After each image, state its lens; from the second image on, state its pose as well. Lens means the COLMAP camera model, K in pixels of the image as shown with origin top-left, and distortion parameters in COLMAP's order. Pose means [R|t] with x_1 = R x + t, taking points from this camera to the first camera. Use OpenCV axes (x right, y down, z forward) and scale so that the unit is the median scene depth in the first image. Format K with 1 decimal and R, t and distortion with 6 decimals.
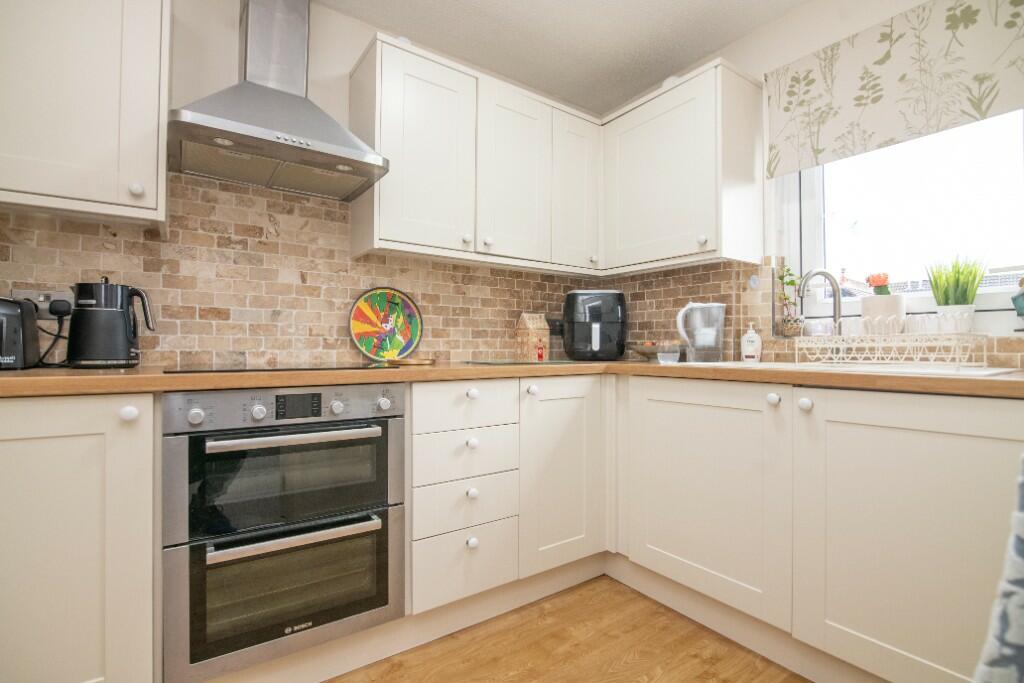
lens RADIAL K [[487.6, 0, 514.2], [0, 487.6, 339.0], [0, 0, 1]] dist [-0.019735, 0.001170]
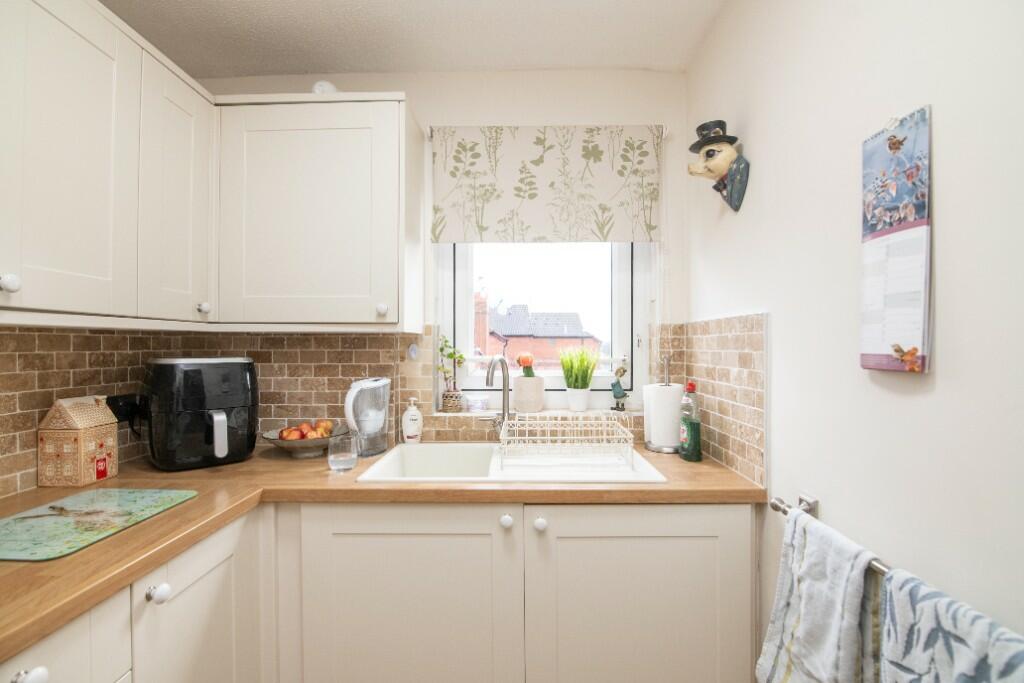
lens RADIAL K [[487.6, 0, 514.2], [0, 487.6, 339.0], [0, 0, 1]] dist [-0.019735, 0.001170]
pose [[0.588021, 0.006623, 0.808818, -0.141474], [-0.020060, 0.999778, 0.006397, -0.162955], [-0.808597, -0.019986, 0.588024, 0.339285]]
